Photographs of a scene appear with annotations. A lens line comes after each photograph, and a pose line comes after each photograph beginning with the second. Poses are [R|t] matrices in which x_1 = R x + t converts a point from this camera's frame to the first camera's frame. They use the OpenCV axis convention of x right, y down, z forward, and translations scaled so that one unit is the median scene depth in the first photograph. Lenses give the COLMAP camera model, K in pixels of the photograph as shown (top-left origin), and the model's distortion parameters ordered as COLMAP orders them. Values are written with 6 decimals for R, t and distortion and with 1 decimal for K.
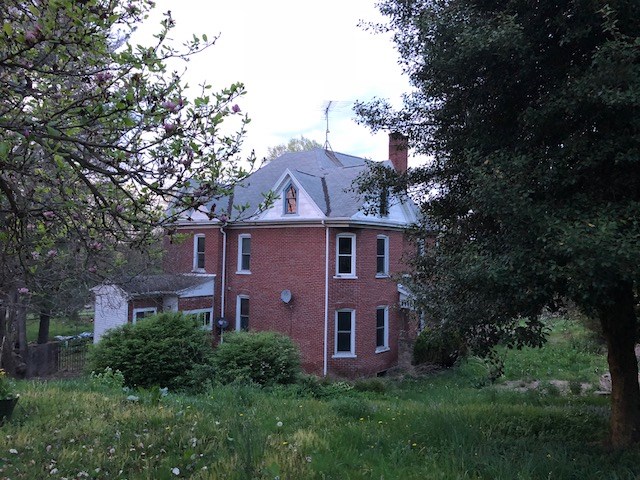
lens RADIAL K [[523.5, 0, 320.3], [0, 523.5, 239.4], [0, 0, 1]] dist [-0.006229, 0.009842]
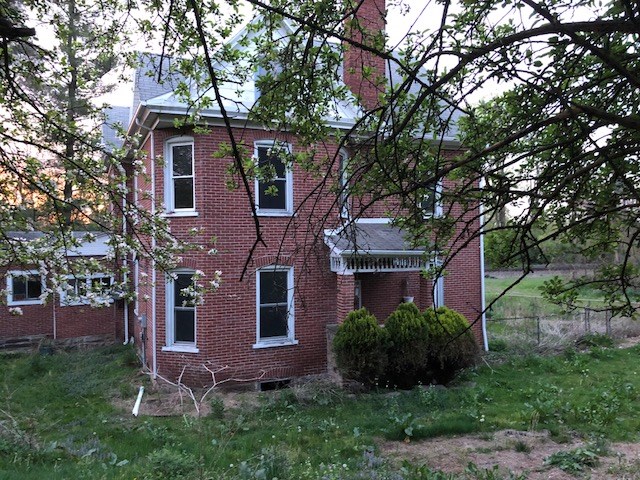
lens RADIAL K [[523.5, 0, 318.3], [0, 523.5, 239.2], [0, 0, 1]] dist [-0.006229, 0.009842]
pose [[0.807184, -0.001872, -0.590297, 0.478934], [0.072370, 0.992765, 0.095811, 0.051494], [0.585847, -0.120057, 0.801480, 0.593167]]
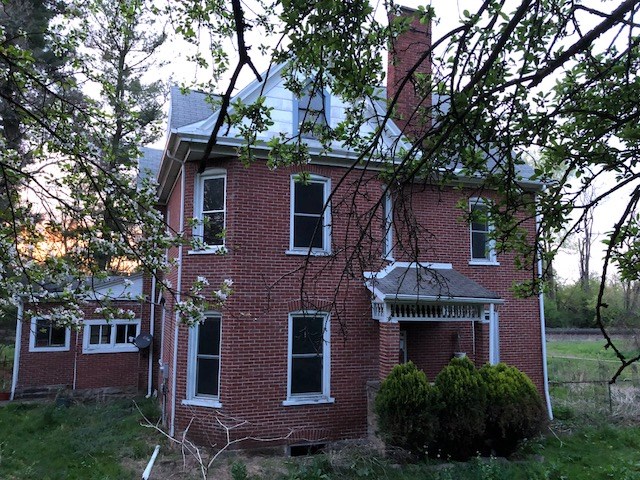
lens RADIAL K [[523.5, 0, 323.0], [0, 523.5, 238.2], [0, 0, 1]] dist [-0.006229, 0.009842]
pose [[0.768069, -0.060580, -0.637496, 0.444370], [0.057379, 0.998021, -0.025708, 0.073719], [0.637792, -0.016834, 0.770025, 0.634138]]
